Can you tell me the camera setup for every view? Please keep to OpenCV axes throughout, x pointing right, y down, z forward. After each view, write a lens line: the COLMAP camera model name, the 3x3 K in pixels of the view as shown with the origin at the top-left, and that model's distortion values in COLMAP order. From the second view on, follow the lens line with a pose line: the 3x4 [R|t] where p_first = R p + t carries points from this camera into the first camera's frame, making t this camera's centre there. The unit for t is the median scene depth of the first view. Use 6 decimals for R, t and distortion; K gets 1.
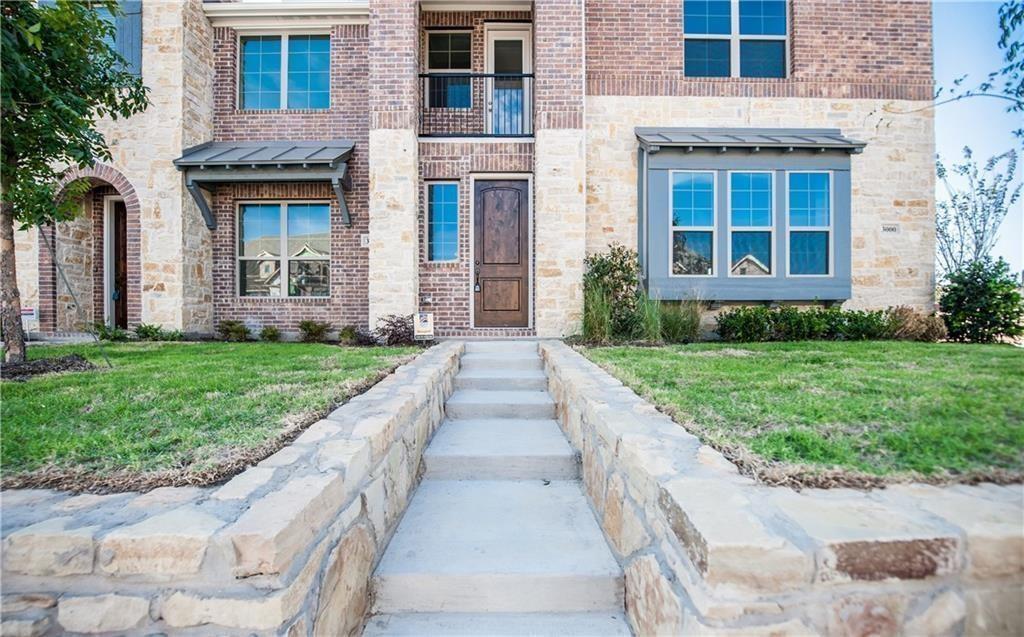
lens RADIAL K [[414.3, 0, 513.4], [0, 414.3, 347.2], [0, 0, 1]] dist [-0.016762, -0.000866]
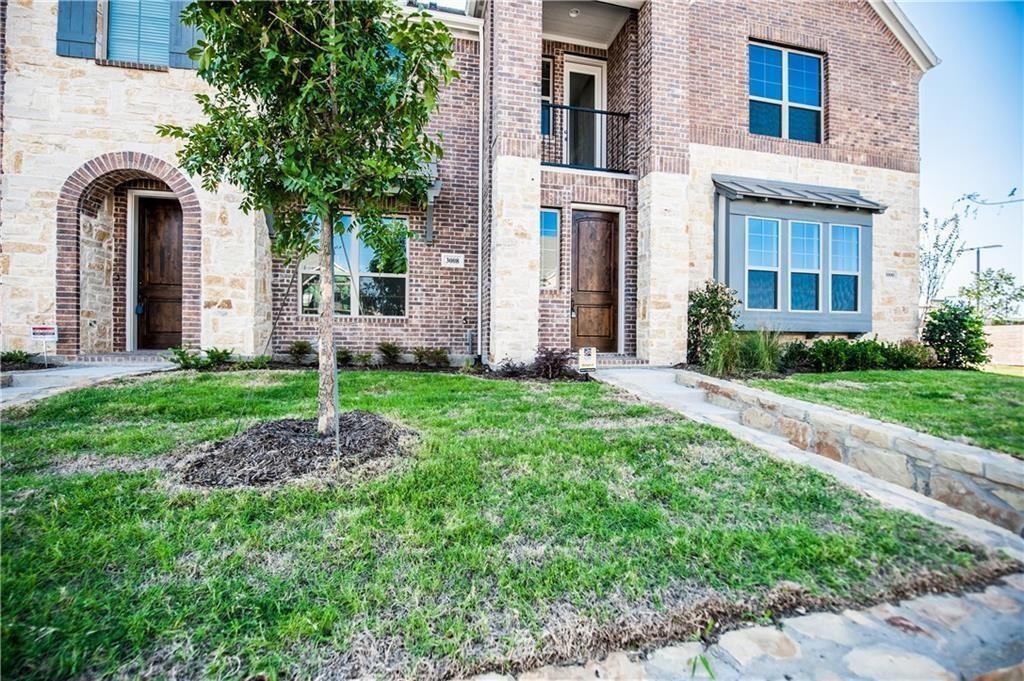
lens RADIAL K [[413.7, 0, 503.8], [0, 413.7, 345.5], [0, 0, 1]] dist [-0.014308, -0.002400]
pose [[0.979284, 0.007763, 0.202344, -0.476759], [-0.006681, 0.999960, -0.006029, -0.059666], [-0.202382, 0.004552, 0.979296, 0.028816]]
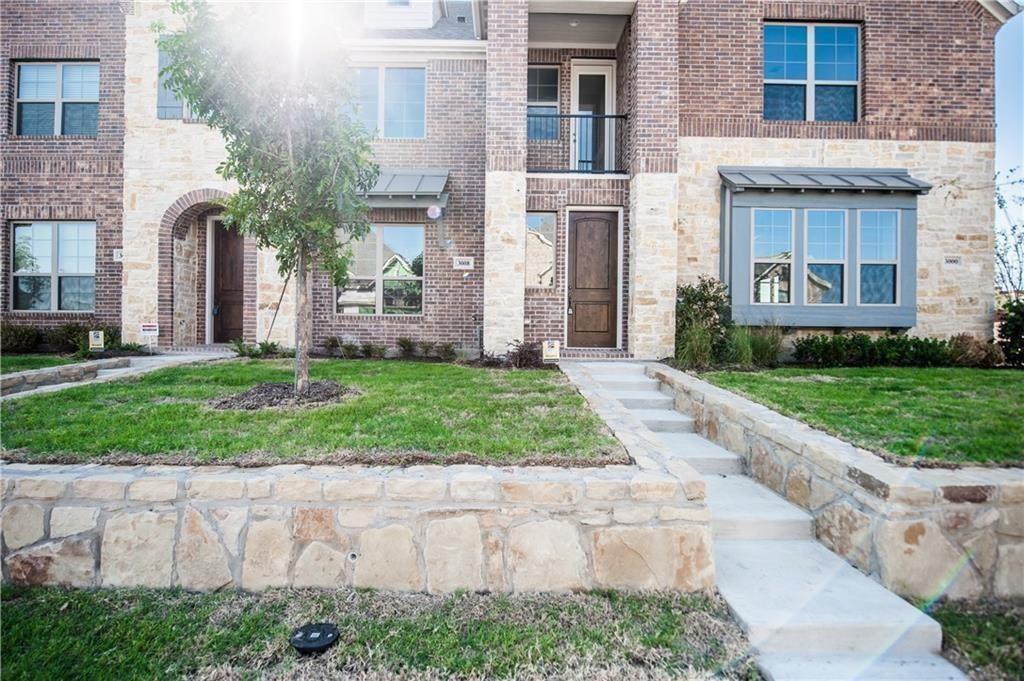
lens RADIAL K [[477.1, 0, 506.7], [0, 477.1, 345.1], [0, 0, 1]] dist [-0.010144, -0.001062]
pose [[0.999929, 0.011797, -0.001951, -0.257406], [-0.011813, 0.999894, -0.008462, -0.042142], [0.001851, 0.008485, 0.999962, -0.257925]]
